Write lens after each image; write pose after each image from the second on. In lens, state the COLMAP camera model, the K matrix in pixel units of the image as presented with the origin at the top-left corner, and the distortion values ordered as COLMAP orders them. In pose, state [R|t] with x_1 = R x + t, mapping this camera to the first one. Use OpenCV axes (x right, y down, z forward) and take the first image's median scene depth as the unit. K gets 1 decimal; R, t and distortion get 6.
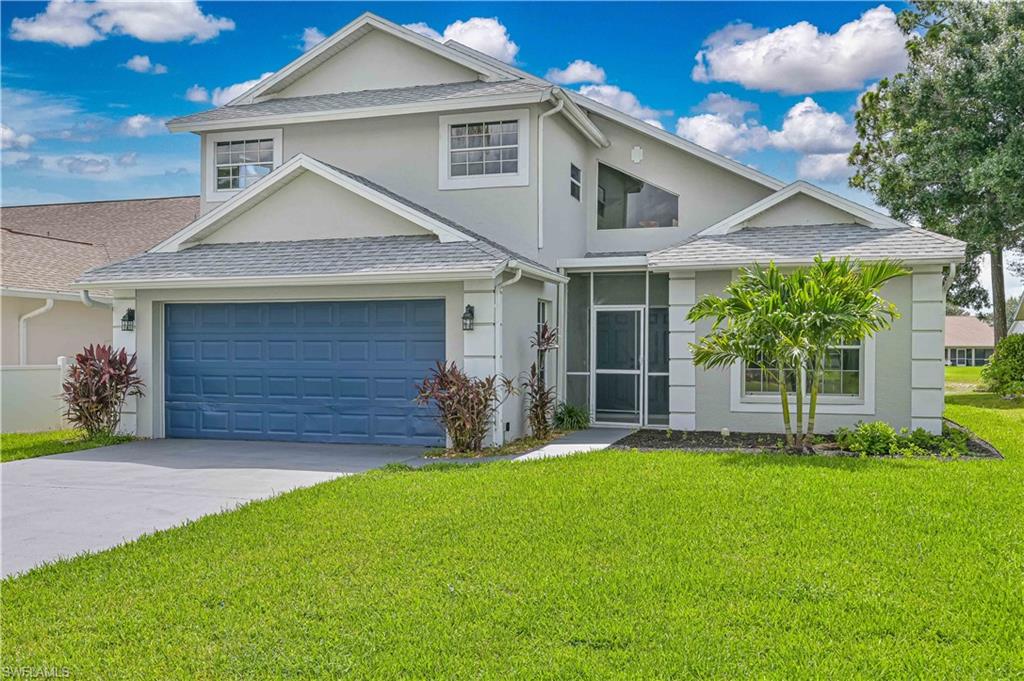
lens RADIAL K [[910.4, 0, 512.0], [0, 910.4, 340.5], [0, 0, 1]] dist [-0.007410, 0.010321]
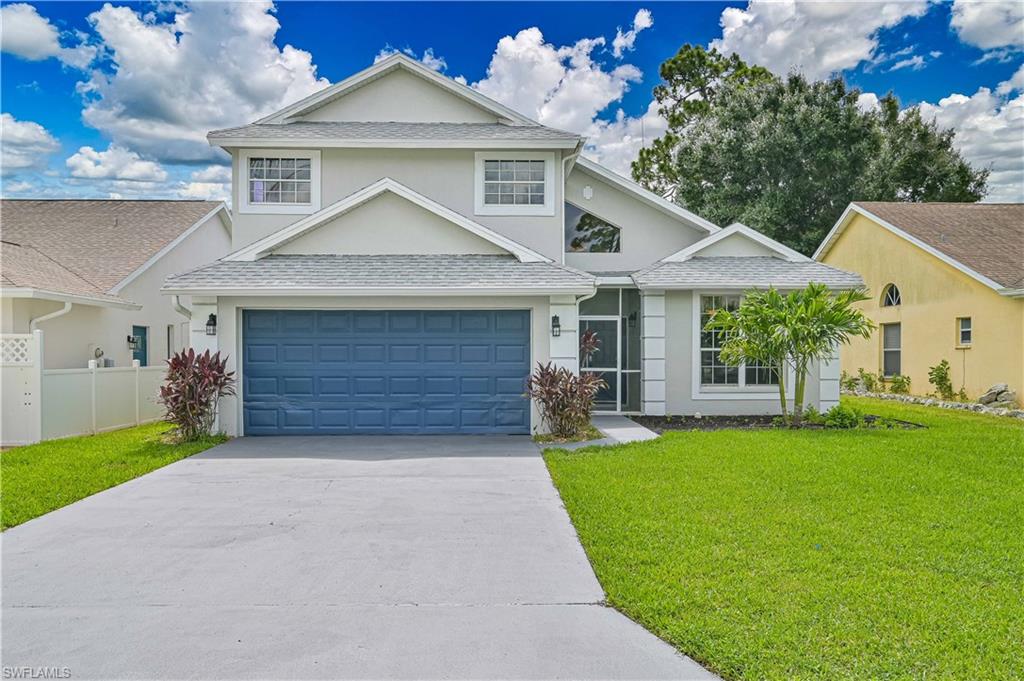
lens RADIAL K [[792.3, 0, 512.0], [0, 792.3, 340.5], [0, 0, 1]] dist [-0.001241, -0.002081]
pose [[0.946087, 0.002111, 0.323906, -0.379451], [-0.001644, 0.999997, -0.001715, -0.003265], [-0.323909, 0.001090, 0.946088, 0.026112]]
